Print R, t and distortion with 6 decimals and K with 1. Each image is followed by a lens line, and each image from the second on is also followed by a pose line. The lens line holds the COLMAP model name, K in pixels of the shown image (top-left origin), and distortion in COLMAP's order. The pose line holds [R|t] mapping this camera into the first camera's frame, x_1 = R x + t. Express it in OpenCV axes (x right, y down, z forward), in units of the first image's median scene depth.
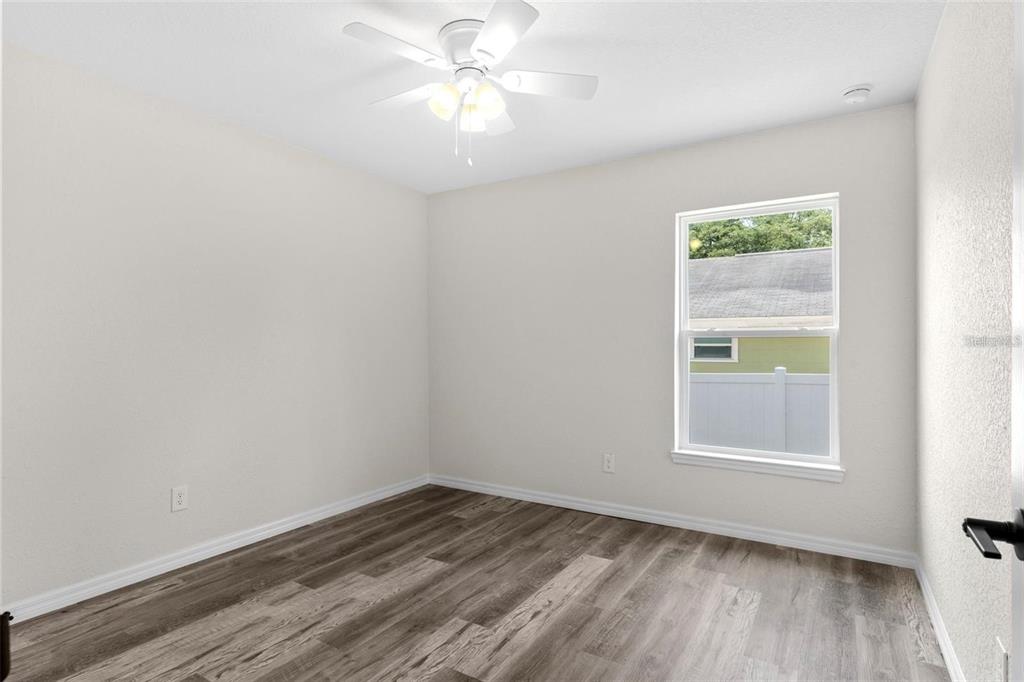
lens RADIAL K [[486.5, 0, 512.0], [0, 486.5, 341.0], [0, 0, 1]] dist [0.002131, 0.000489]
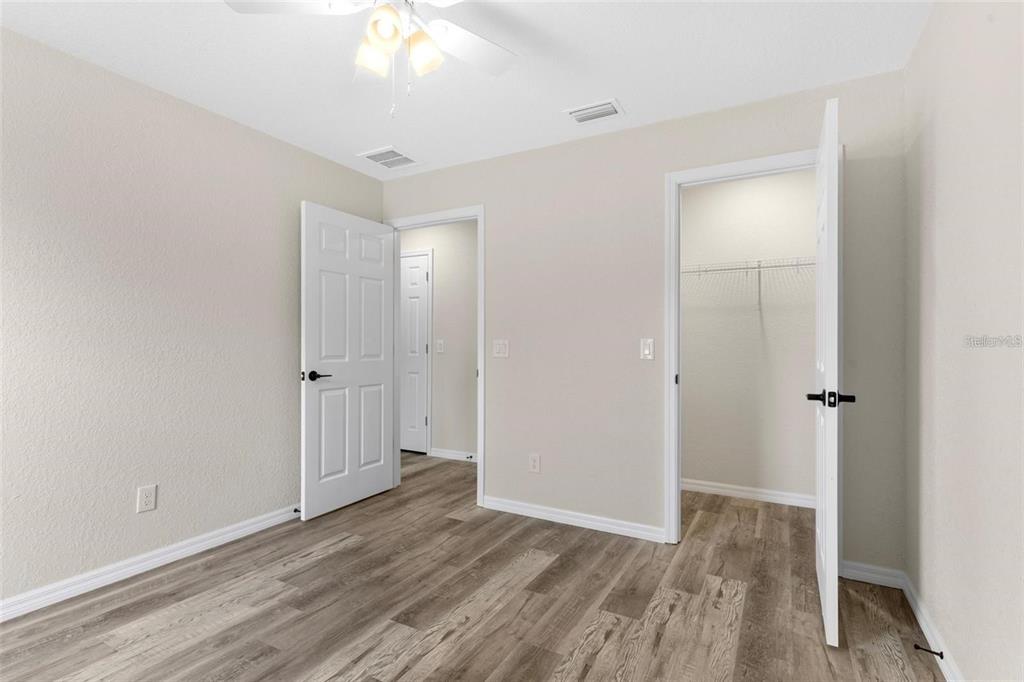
lens RADIAL K [[486.5, 0, 512.0], [0, 486.5, 341.0], [0, 0, 1]] dist [0.002131, 0.000489]
pose [[-0.999662, -0.003847, -0.025714, -0.287646], [-0.003493, 0.999899, -0.013806, 0.030201], [0.025765, -0.013712, -0.999574, 1.998519]]
